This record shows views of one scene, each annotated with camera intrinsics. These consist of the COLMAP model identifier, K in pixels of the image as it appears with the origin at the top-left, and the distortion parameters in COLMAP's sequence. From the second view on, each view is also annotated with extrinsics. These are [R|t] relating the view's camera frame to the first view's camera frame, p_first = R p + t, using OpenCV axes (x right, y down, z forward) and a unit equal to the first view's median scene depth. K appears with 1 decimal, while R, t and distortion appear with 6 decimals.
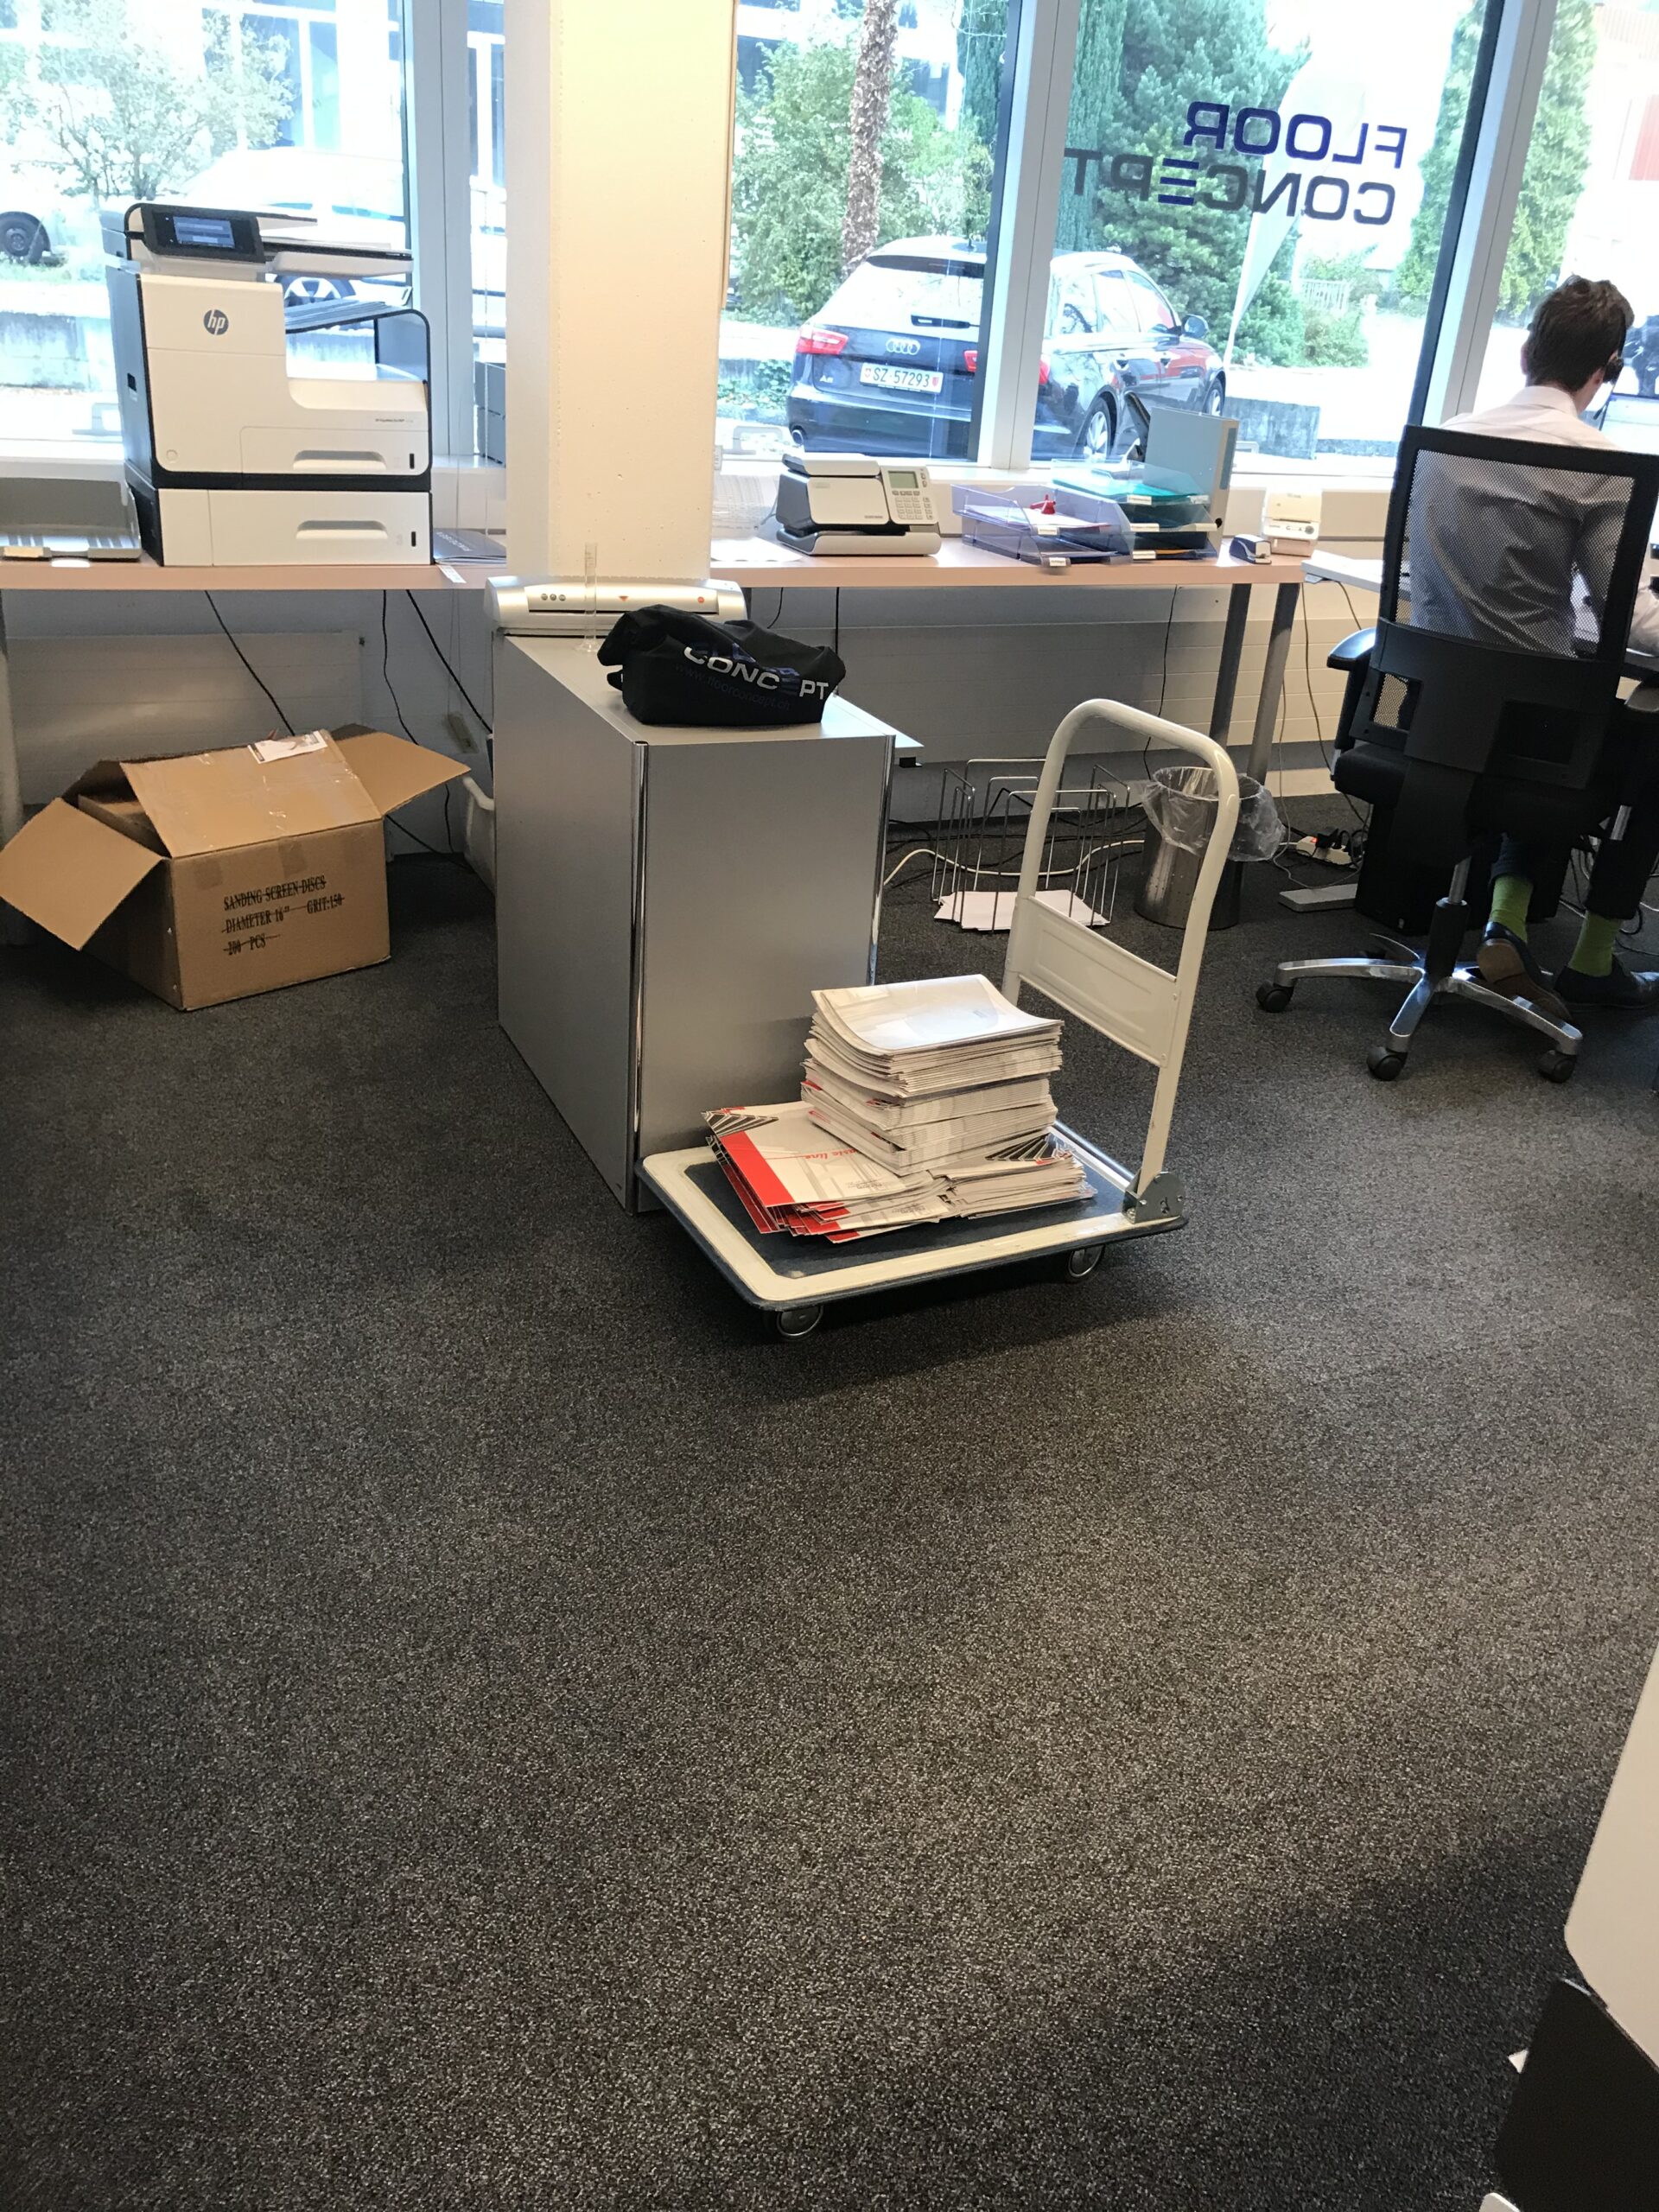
lens RADIAL K [[1825.8, 0, 864.4], [0, 1825.8, 1146.6], [0, 0, 1]] dist [-0.009273, -0.008556]
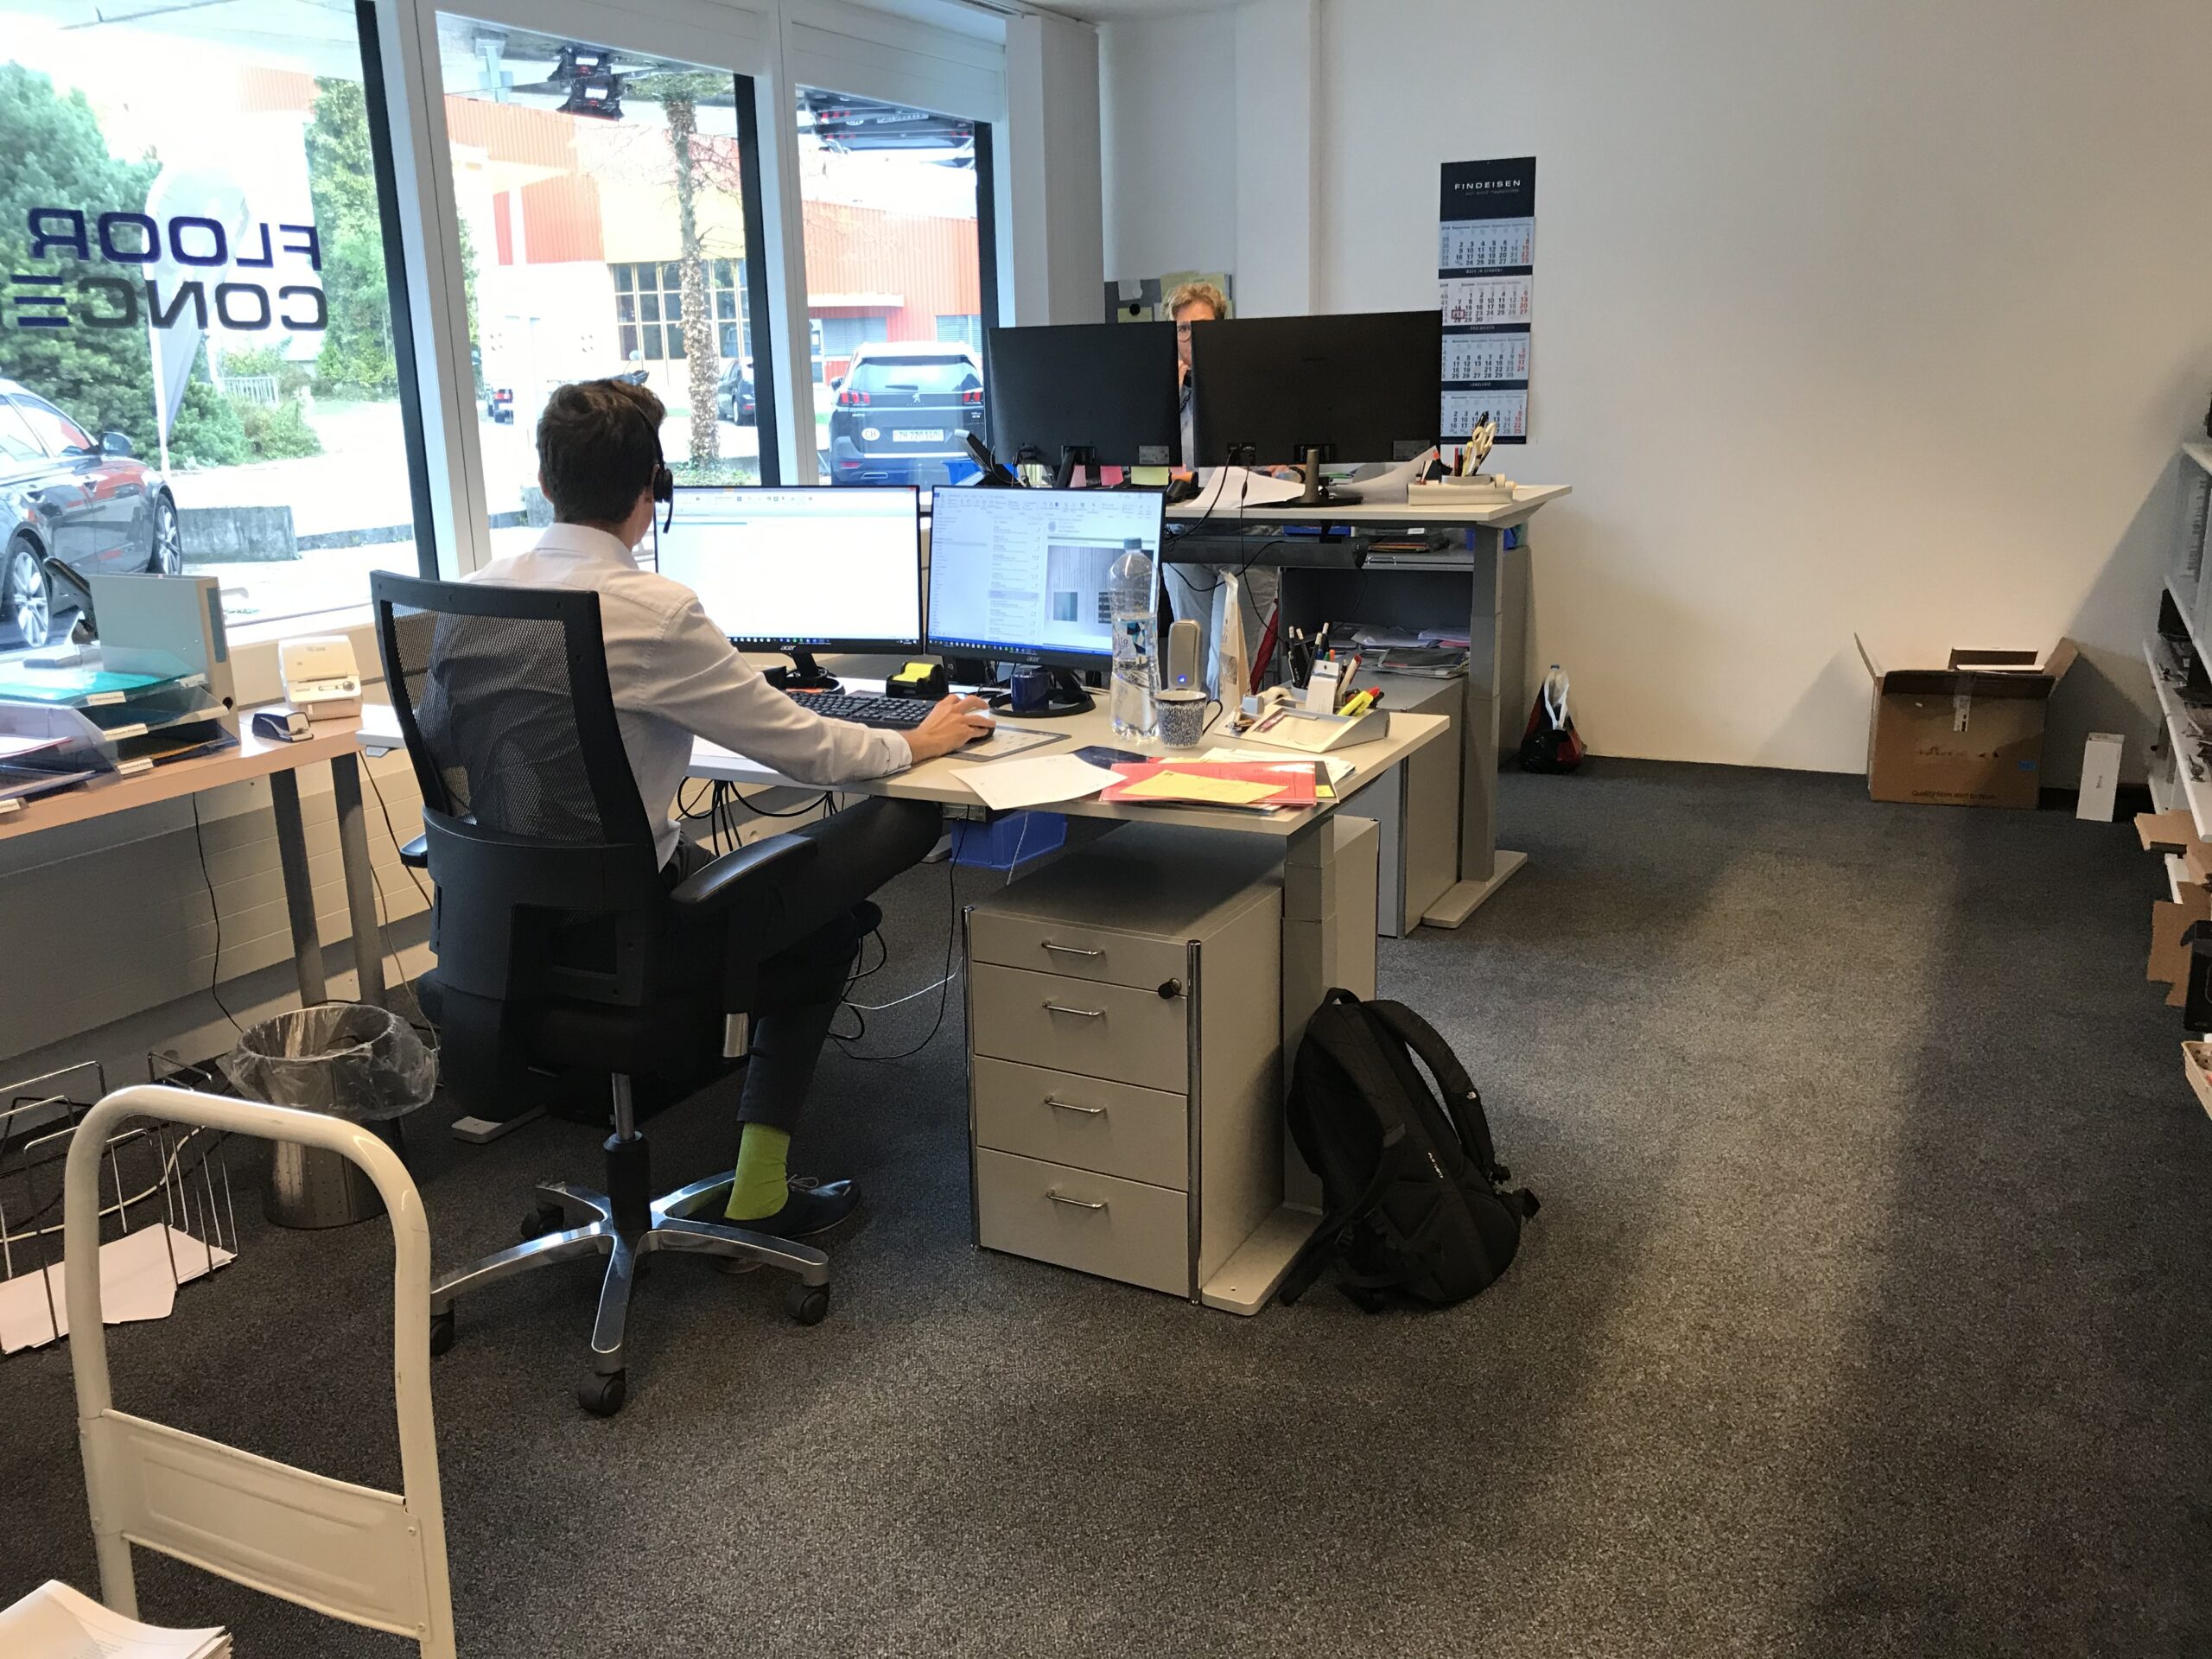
lens RADIAL K [[1777.8, 0, 1106.0], [0, 1777.8, 829.5], [0, 0, 1]] dist [0.019913, -0.006725]
pose [[0.784885, -0.240099, 0.571234, 0.036530], [0.340211, 0.937479, -0.073419, -0.099331], [-0.517892, 0.251965, 0.817497, 0.179179]]
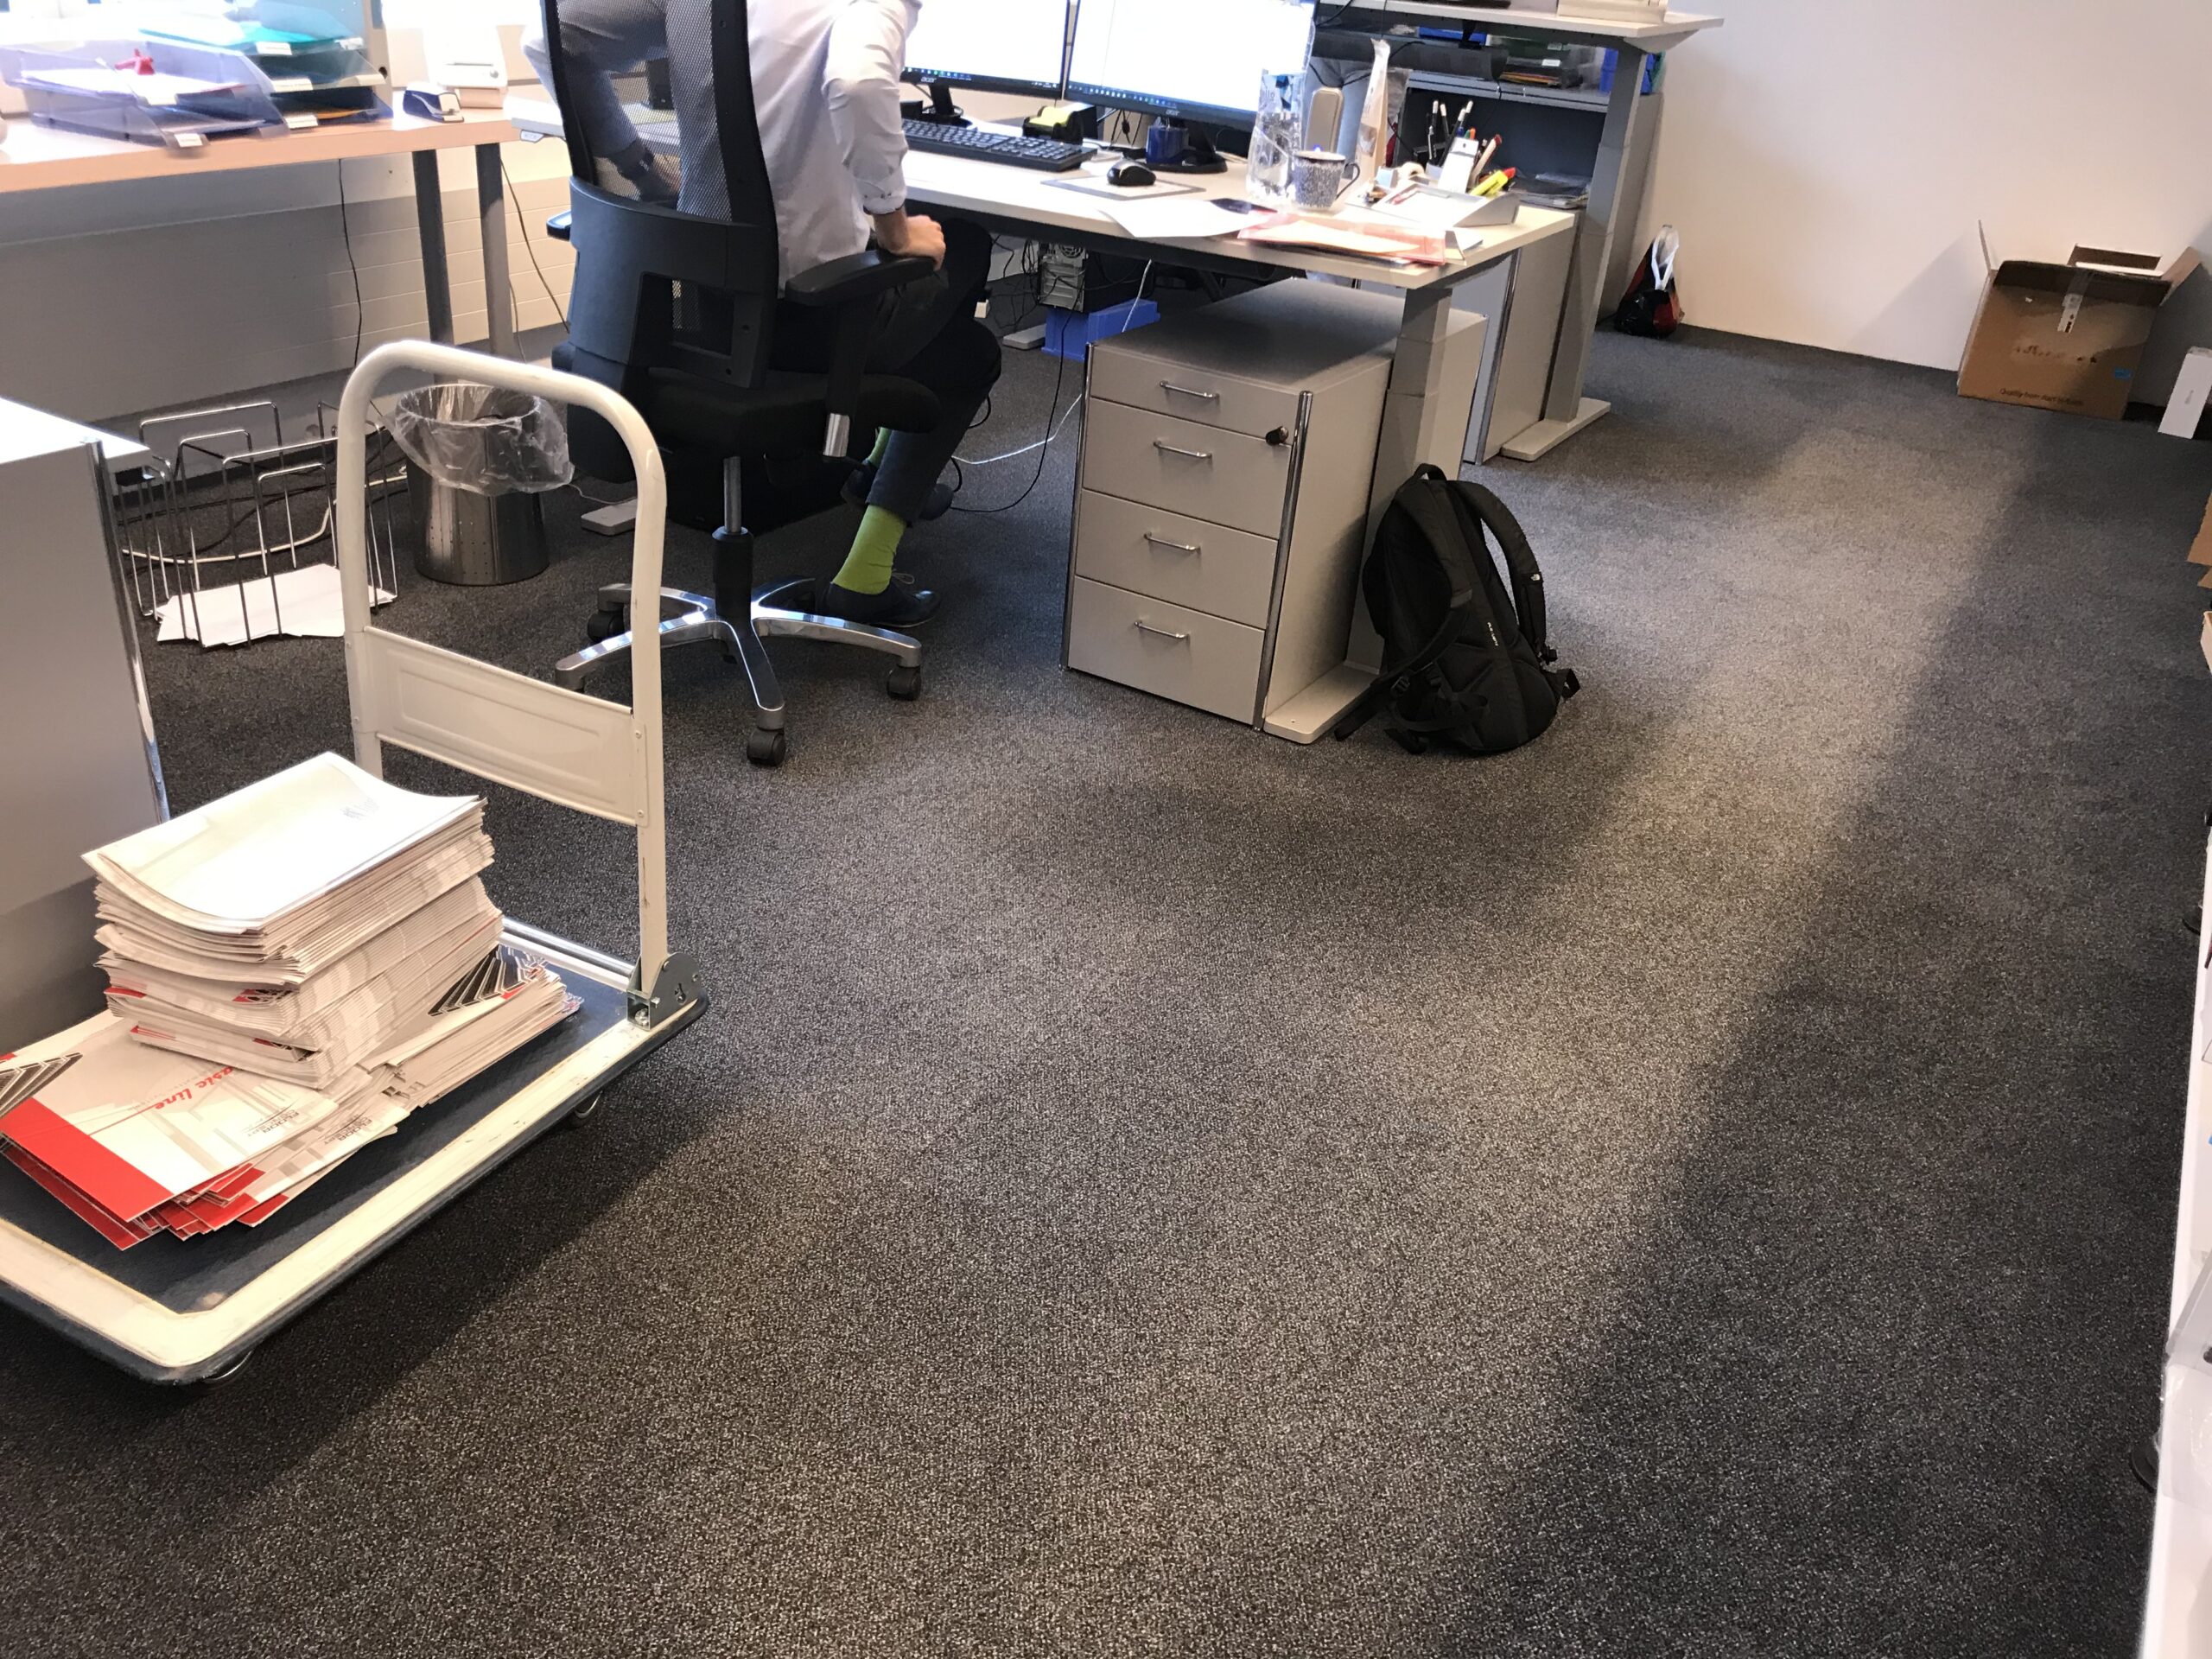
lens RADIAL K [[1770.9, 0, 1093.1], [0, 1770.9, 838.8], [0, 0, 1]] dist [0.047927, -0.076628]
pose [[0.824566, -0.273357, 0.495345, -0.025754], [0.230943, 0.961892, 0.146388, -0.057549], [-0.516485, -0.006310, 0.856273, 0.156715]]
